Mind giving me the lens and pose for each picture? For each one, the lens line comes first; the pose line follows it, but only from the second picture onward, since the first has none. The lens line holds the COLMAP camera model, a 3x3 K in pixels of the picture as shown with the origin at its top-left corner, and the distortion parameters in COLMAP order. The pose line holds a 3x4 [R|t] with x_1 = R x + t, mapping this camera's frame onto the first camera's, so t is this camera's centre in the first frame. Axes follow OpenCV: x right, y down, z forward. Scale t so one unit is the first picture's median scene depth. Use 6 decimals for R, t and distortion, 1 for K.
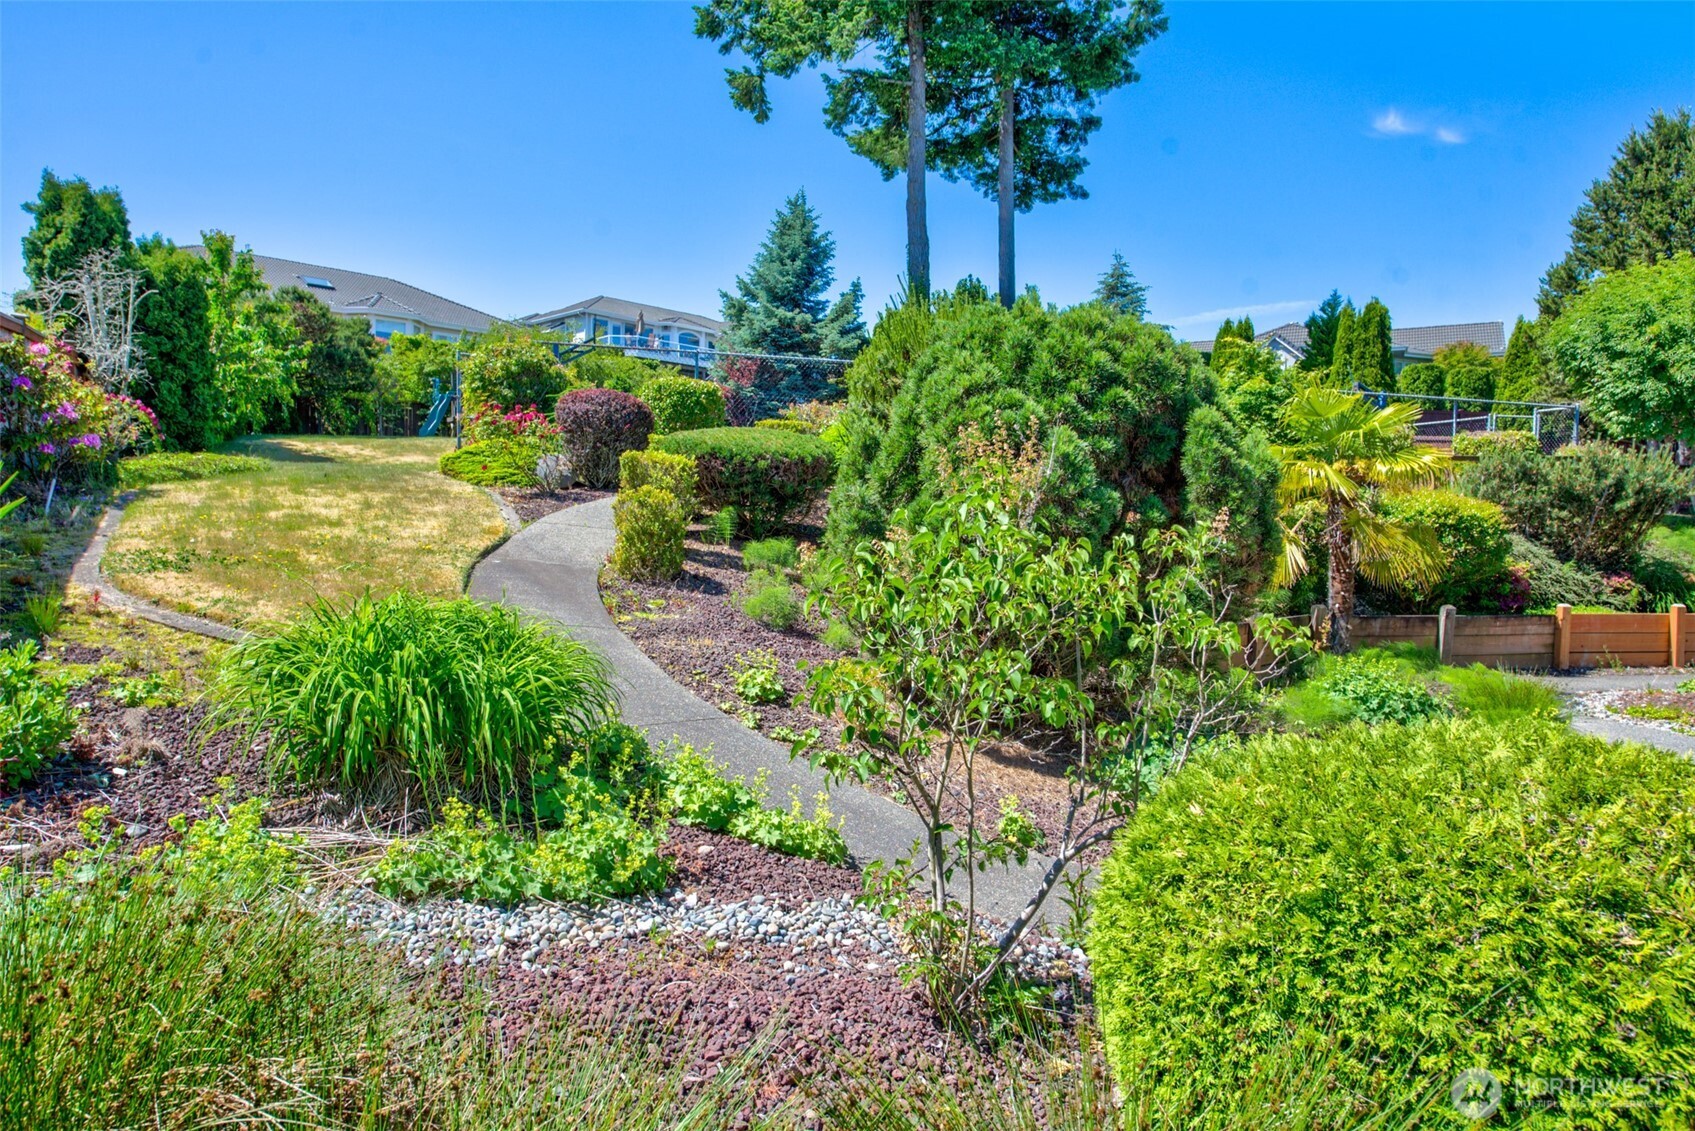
lens RADIAL K [[1055.6, 0, 850.7], [0, 1055.6, 574.4], [0, 0, 1]] dist [-0.014107, 0.007542]
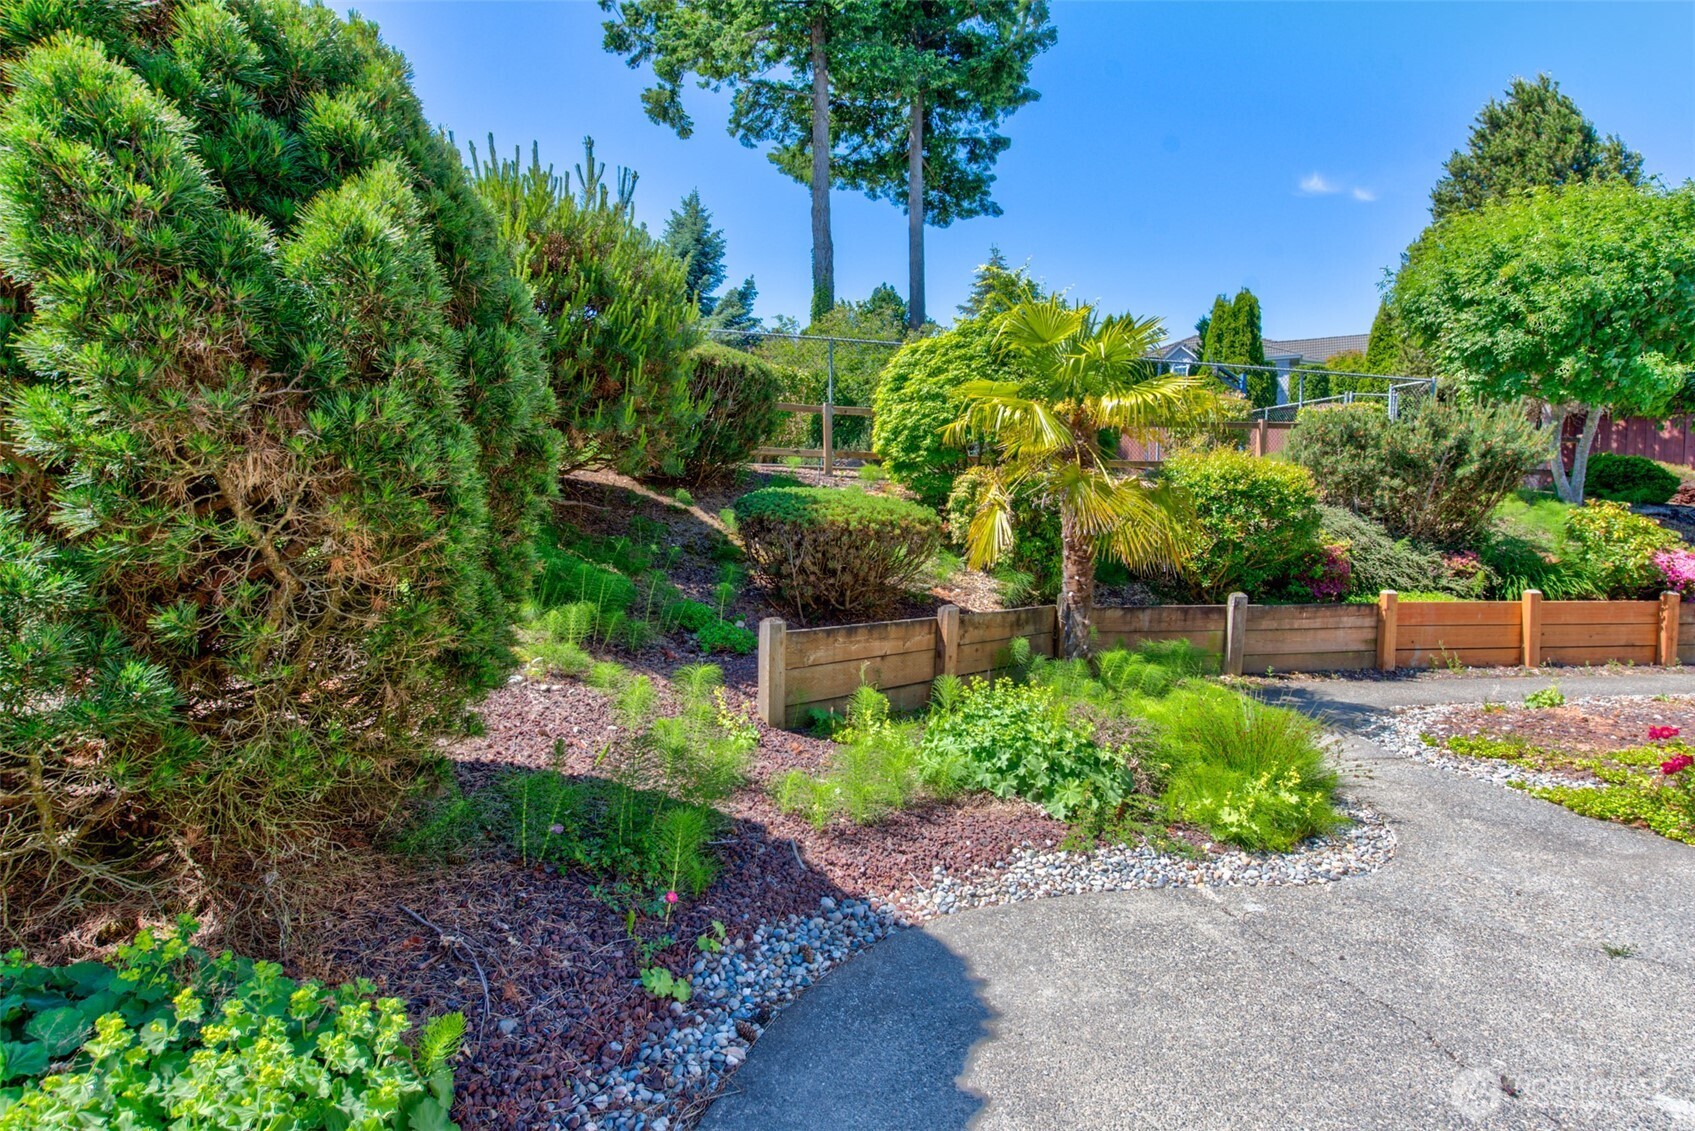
lens RADIAL K [[877.0, 0, 844.3], [0, 877.0, 563.1], [0, 0, 1]] dist [-0.006296, -0.005870]
pose [[0.999907, -0.001124, -0.013562, 0.219745], [0.001150, 0.999998, 0.001872, 0.004416], [0.013560, -0.001888, 0.999906, 0.262874]]
